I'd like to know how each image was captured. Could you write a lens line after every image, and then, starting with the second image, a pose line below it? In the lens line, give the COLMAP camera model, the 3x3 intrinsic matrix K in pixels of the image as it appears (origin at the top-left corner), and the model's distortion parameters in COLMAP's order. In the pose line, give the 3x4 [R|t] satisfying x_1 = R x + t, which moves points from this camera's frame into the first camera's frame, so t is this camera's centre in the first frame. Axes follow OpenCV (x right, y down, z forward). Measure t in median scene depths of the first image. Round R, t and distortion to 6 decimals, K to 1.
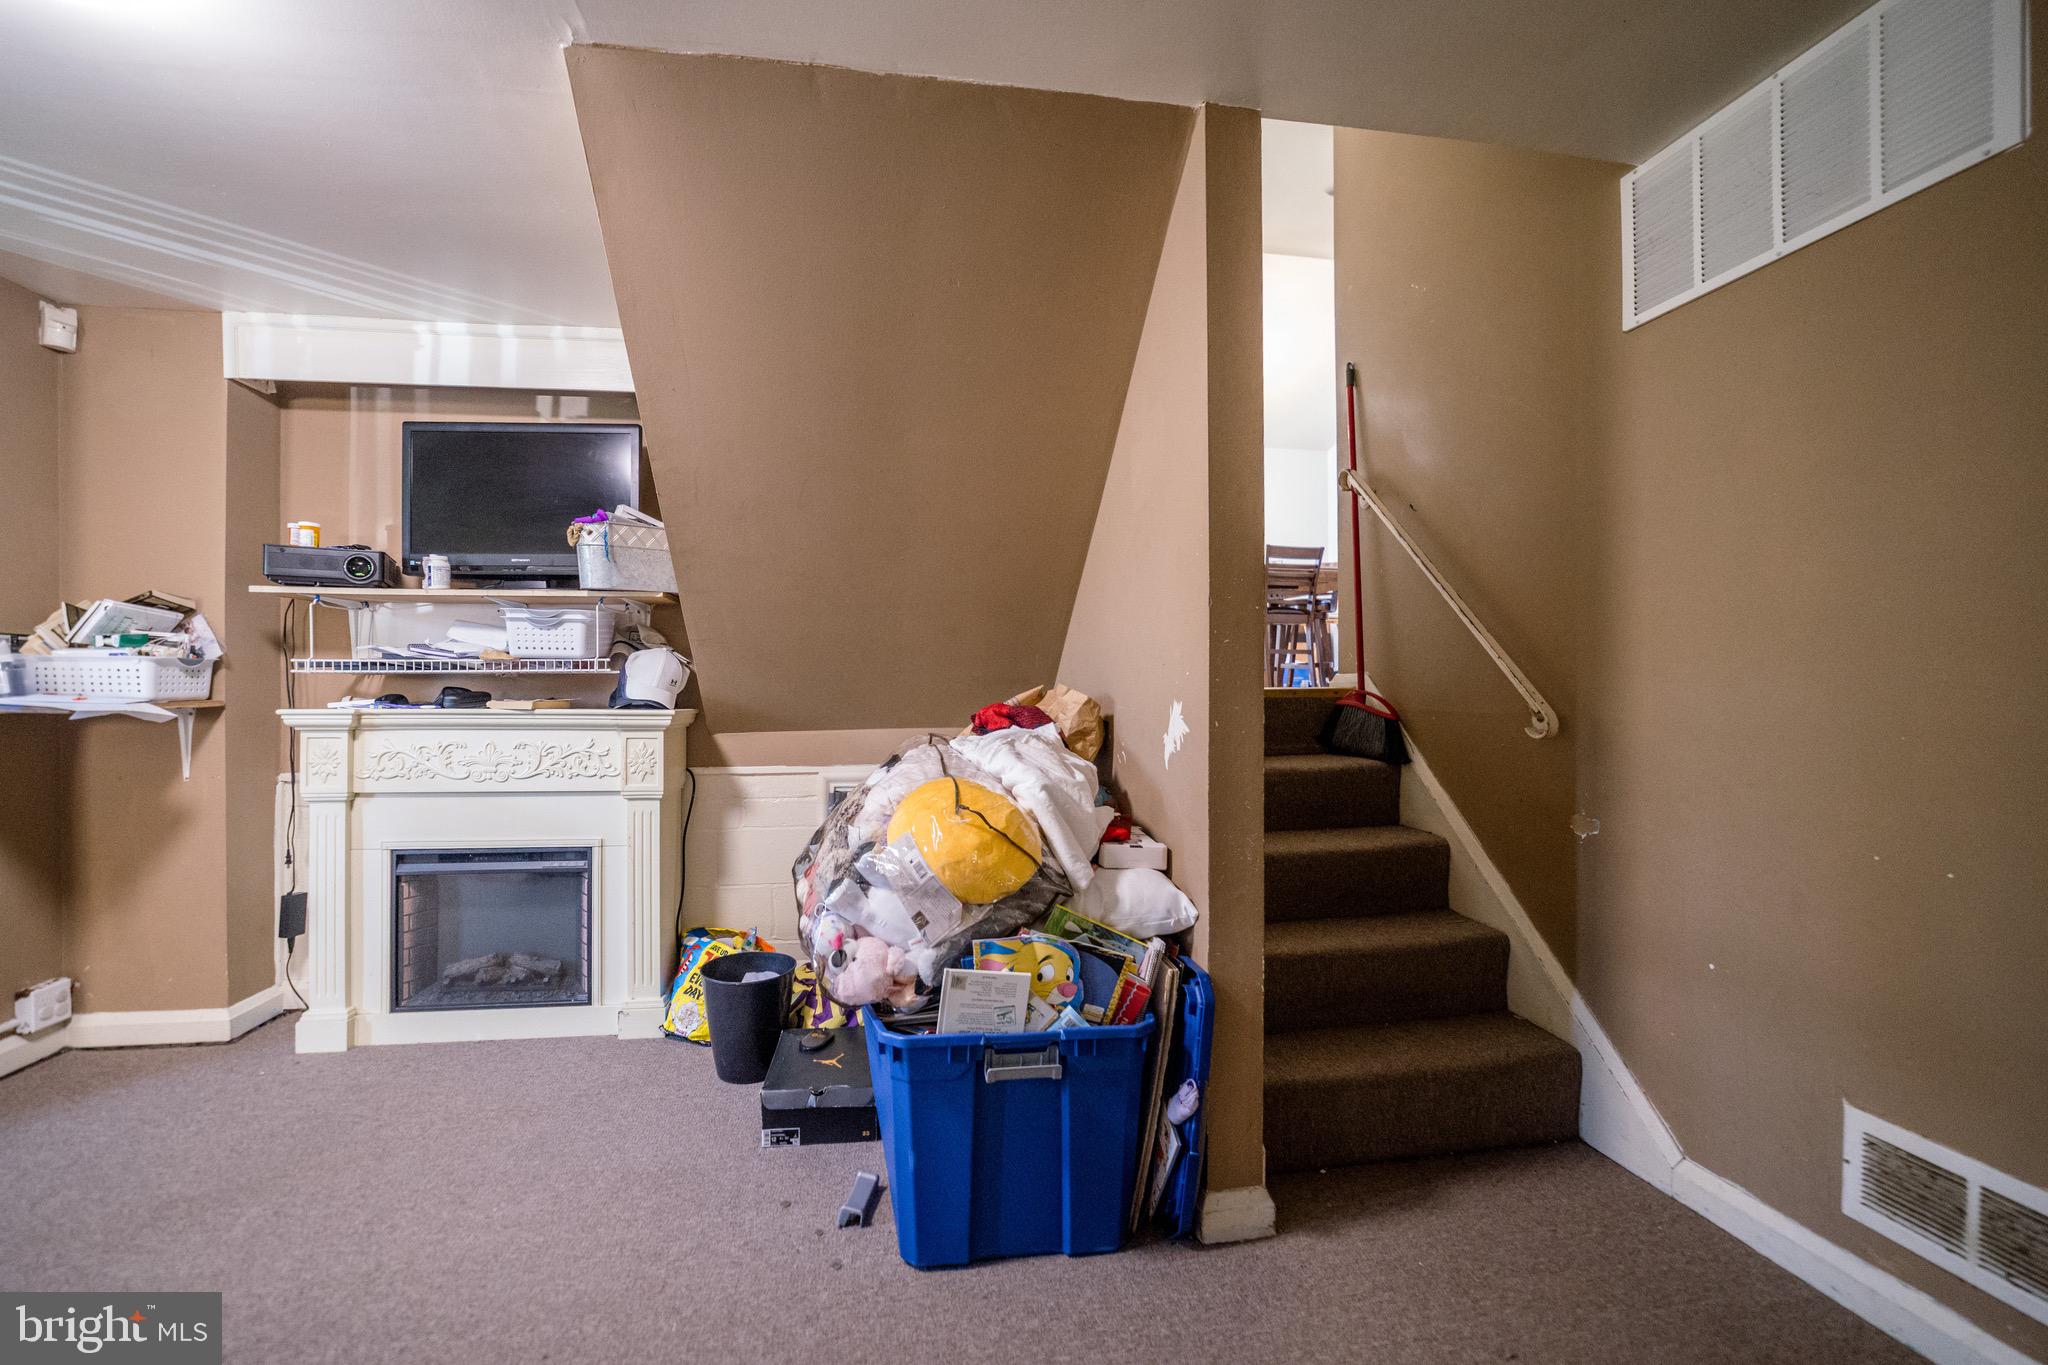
lens RADIAL K [[823.4, 0, 963.1], [0, 823.4, 693.0], [0, 0, 1]] dist [-0.029412, 0.006969]
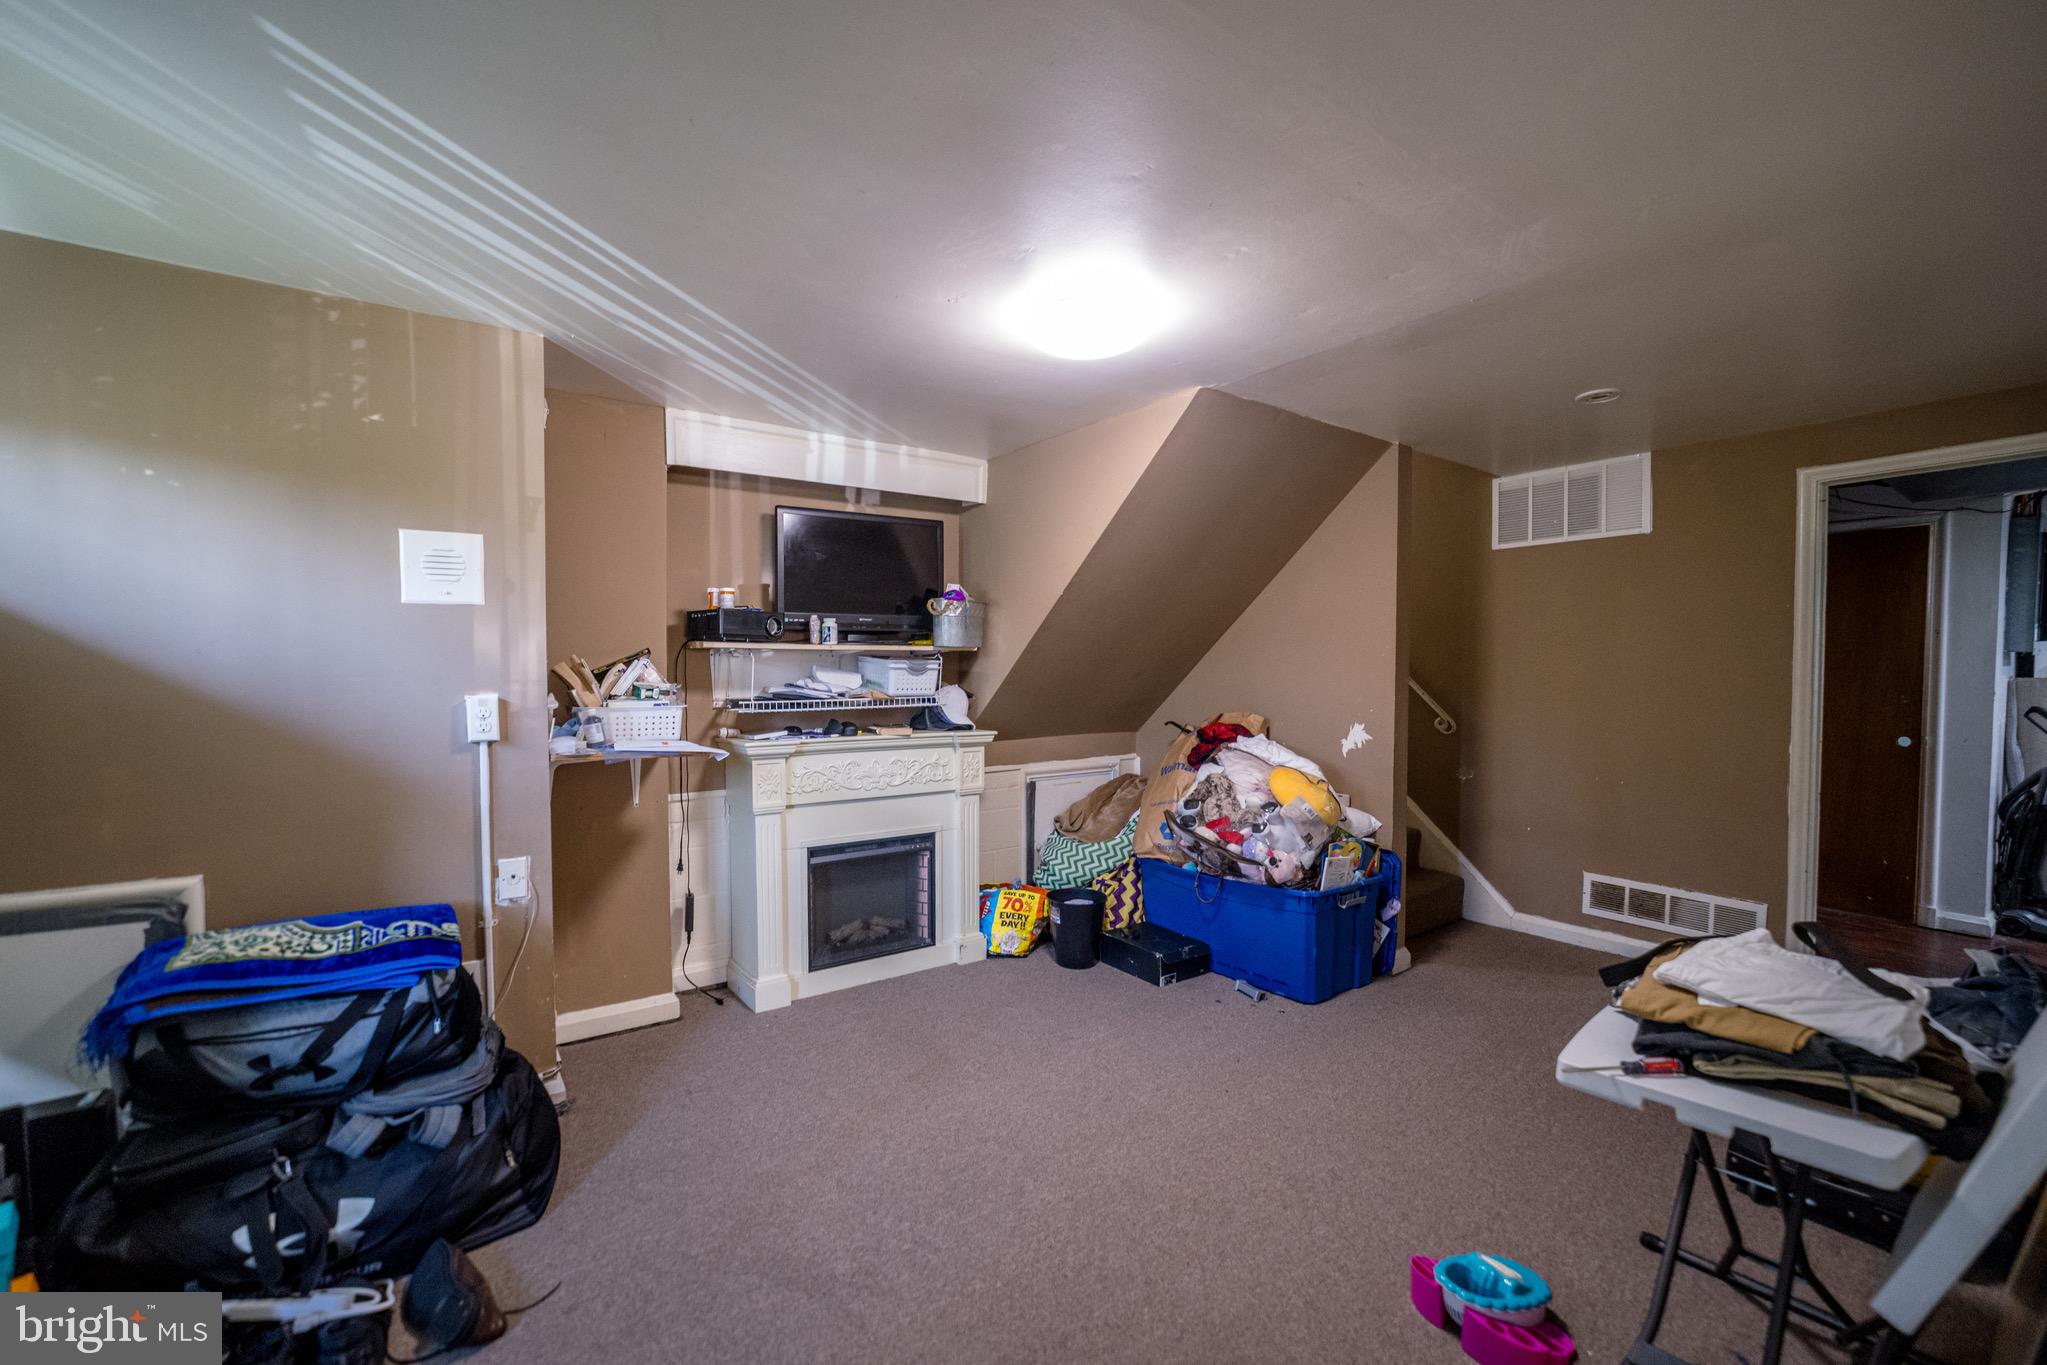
lens RADIAL K [[823.0, 0, 974.2], [0, 823.0, 694.4], [0, 0, 1]] dist [-0.029412, 0.006969]
pose [[0.898825, -0.015684, 0.438027, -1.040921], [0.002958, 0.999554, 0.029720, -0.088115], [-0.438298, -0.025418, 0.898470, -0.282113]]
